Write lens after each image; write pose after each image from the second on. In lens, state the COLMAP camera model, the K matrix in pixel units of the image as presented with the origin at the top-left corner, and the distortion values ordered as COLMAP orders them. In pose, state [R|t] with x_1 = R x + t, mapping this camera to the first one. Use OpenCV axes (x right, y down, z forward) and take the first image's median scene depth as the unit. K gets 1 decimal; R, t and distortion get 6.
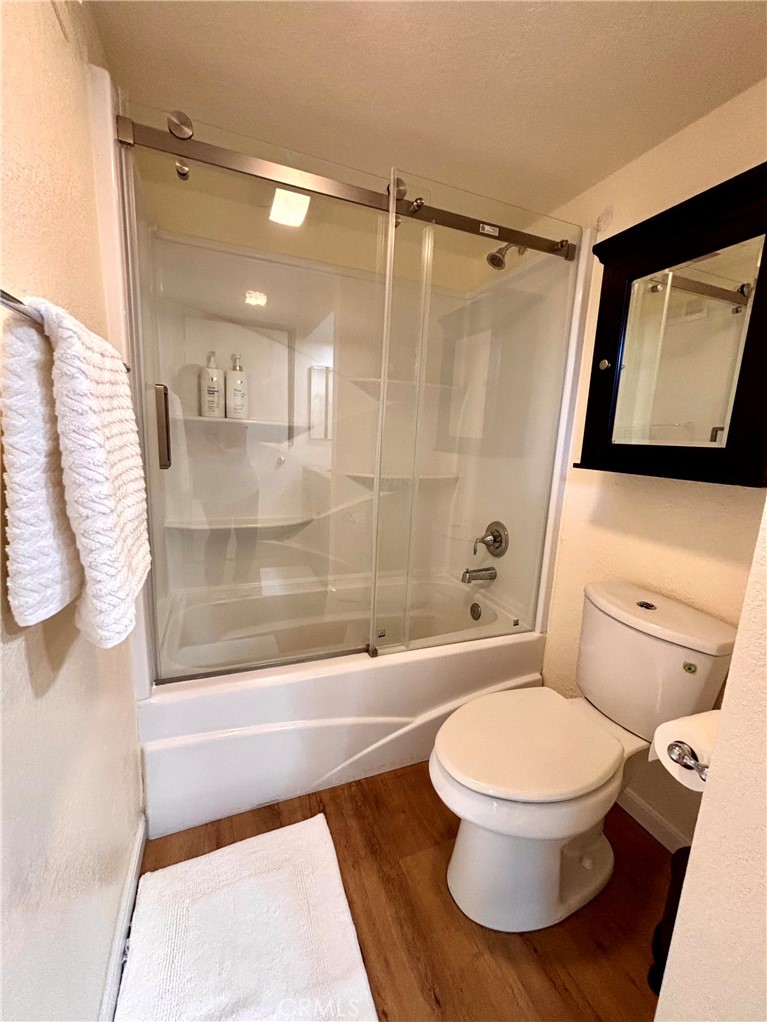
lens RADIAL K [[411.6, 0, 384.7], [0, 411.6, 509.0], [0, 0, 1]] dist [0.000916, 0.000166]
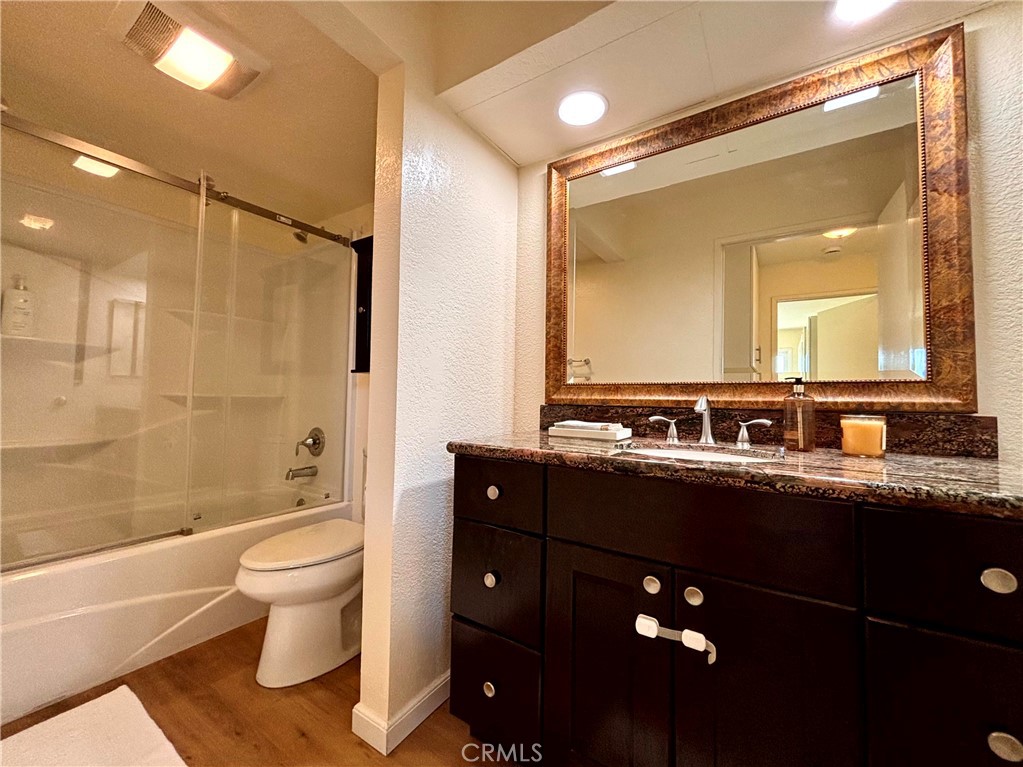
lens RADIAL K [[412.0, 0, 510.0], [0, 412.0, 380.3], [0, 0, 1]] dist [0.000916, 0.000166]
pose [[0.822363, -0.009322, 0.568887, 0.057088], [0.123528, 0.978941, -0.162526, 0.210718], [-0.555392, 0.203929, 0.806197, -0.475626]]
